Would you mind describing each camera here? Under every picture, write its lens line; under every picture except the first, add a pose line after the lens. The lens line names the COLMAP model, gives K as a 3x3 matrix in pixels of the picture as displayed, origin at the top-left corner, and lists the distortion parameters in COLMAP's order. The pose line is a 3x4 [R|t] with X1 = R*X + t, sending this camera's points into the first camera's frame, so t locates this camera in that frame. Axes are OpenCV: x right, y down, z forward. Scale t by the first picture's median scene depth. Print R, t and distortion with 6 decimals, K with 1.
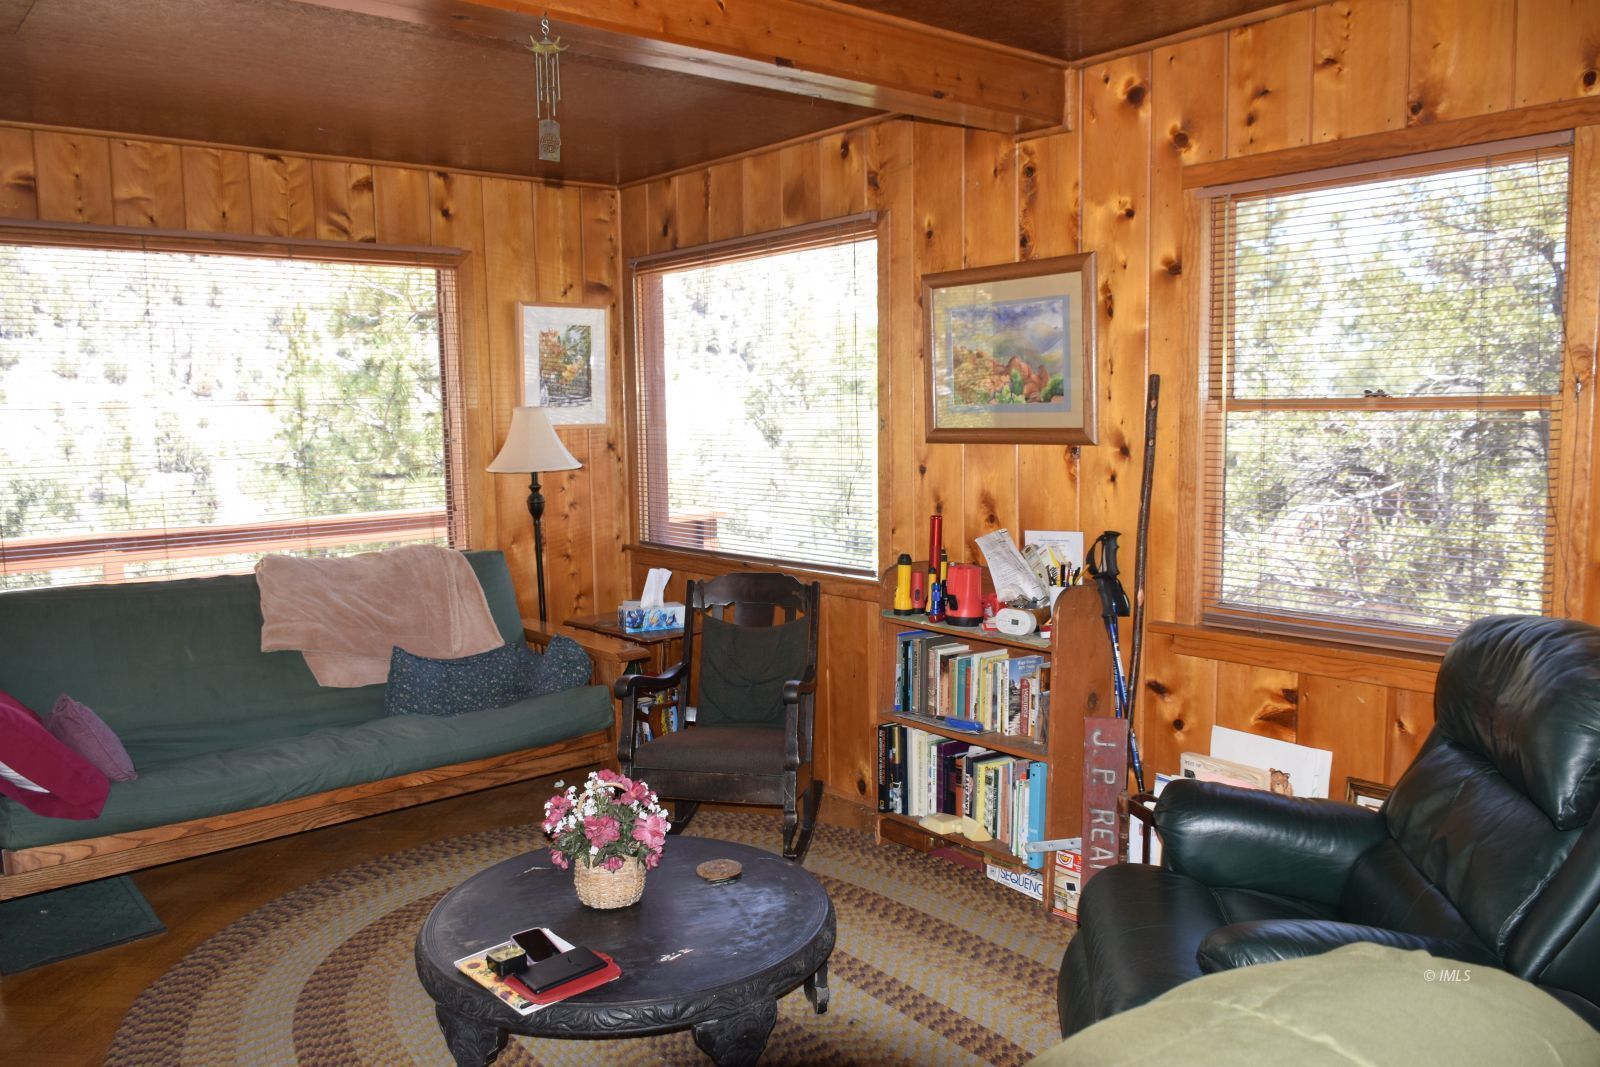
lens RADIAL K [[1224.9, 0, 800.0], [0, 1224.9, 533.5], [0, 0, 1]] dist [-0.033846, 0.006303]
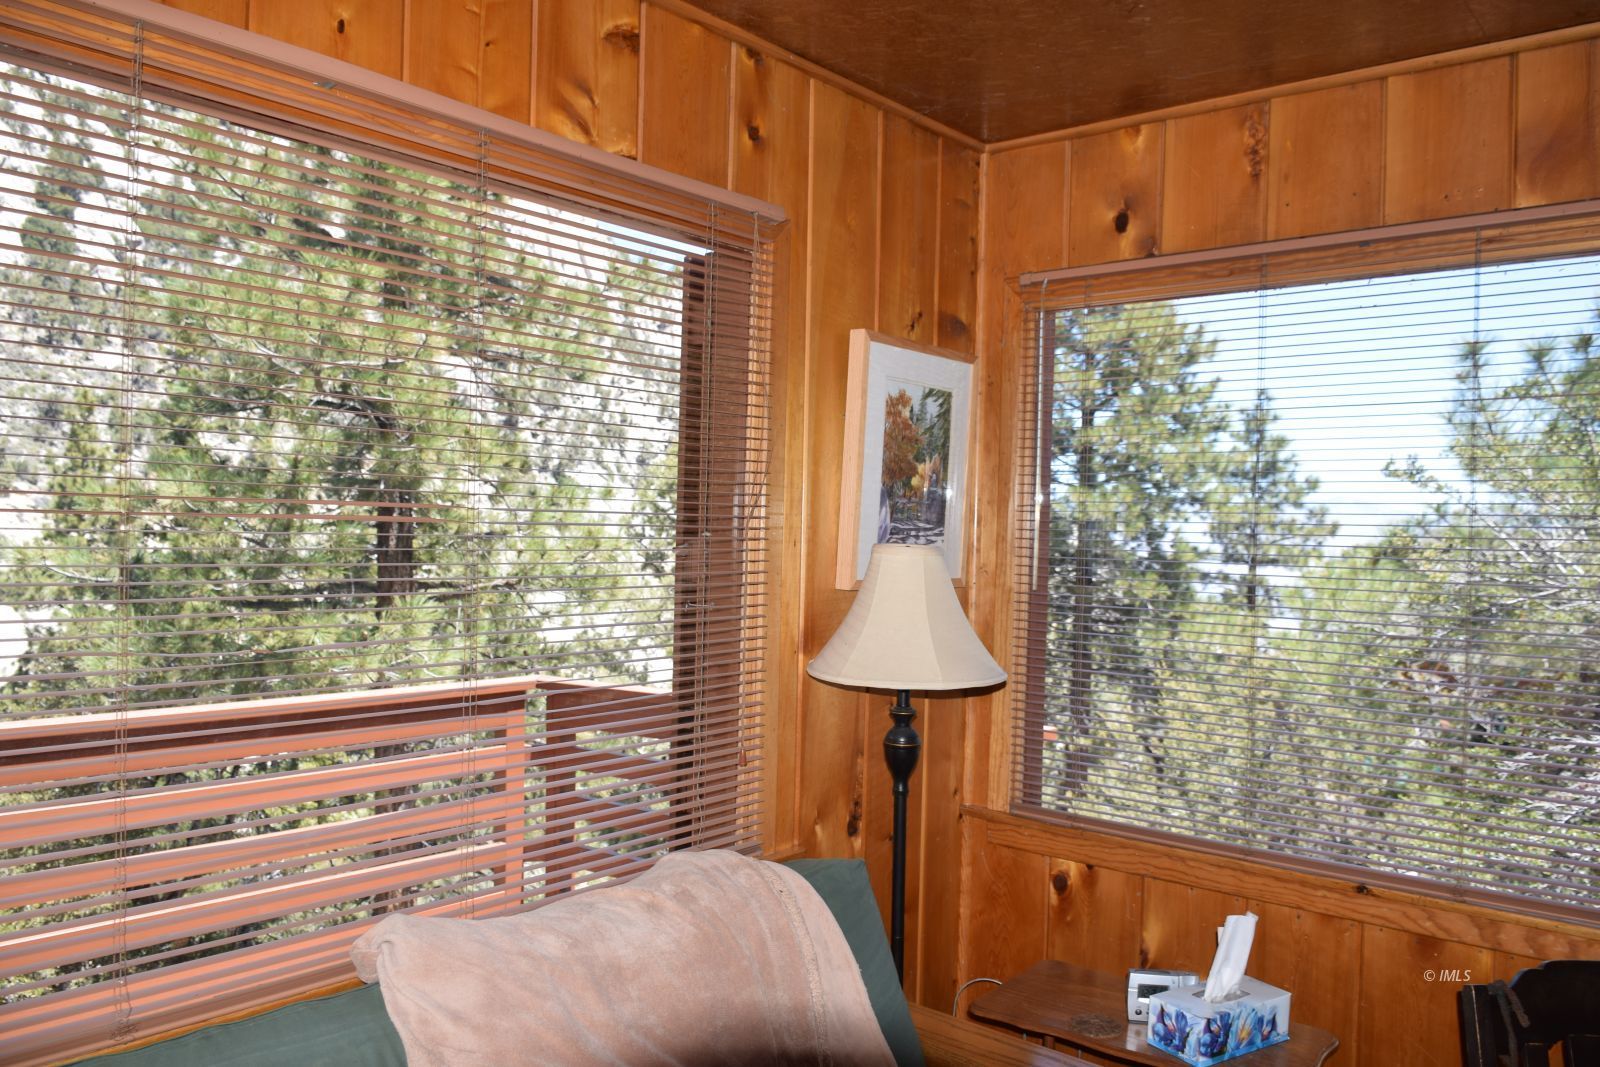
lens RADIAL K [[1224.9, 0, 800.0], [0, 1224.9, 533.5], [0, 0, 1]] dist [-0.033846, 0.006303]
pose [[0.986061, 0.041381, 0.161153, -0.451675], [-0.024776, 0.994298, -0.103721, -0.077070], [-0.164527, 0.098283, 0.981464, 0.716215]]
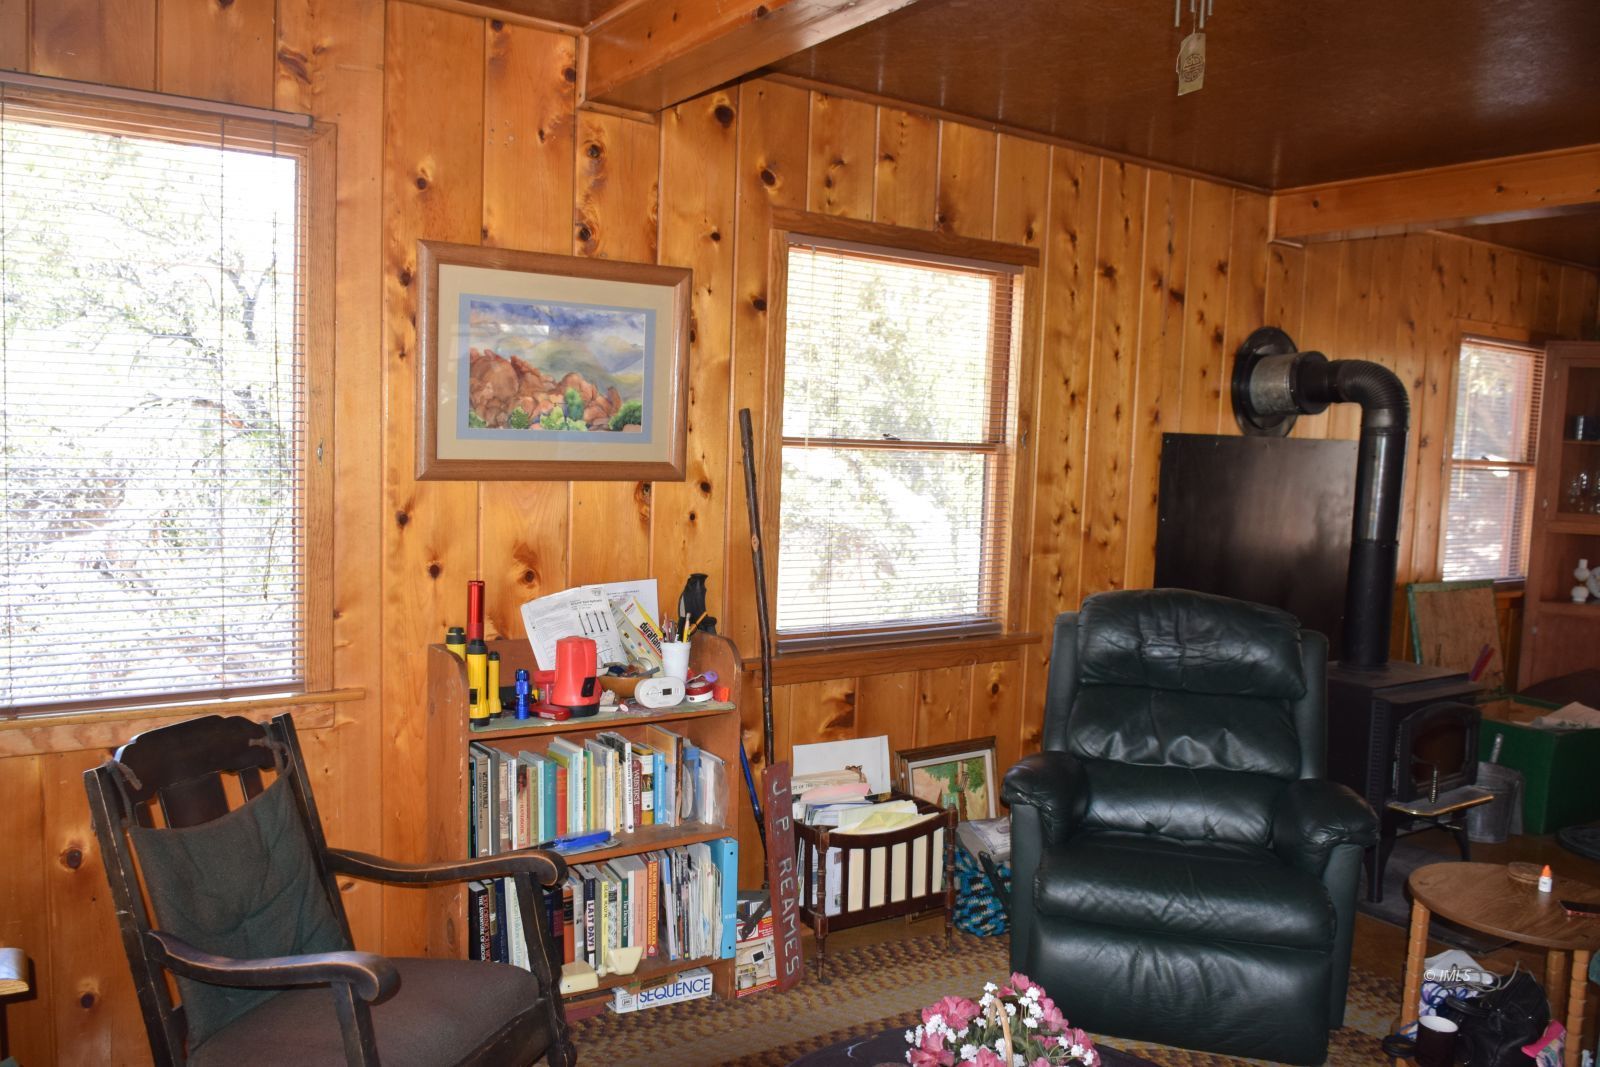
lens RADIAL K [[1224.9, 0, 800.0], [0, 1224.9, 533.5], [0, 0, 1]] dist [-0.033846, 0.006303]
pose [[0.105262, -0.061617, 0.992534, -0.614864], [0.064483, 0.996401, 0.055019, -0.073493], [-0.992352, 0.058210, 0.108857, 0.768585]]
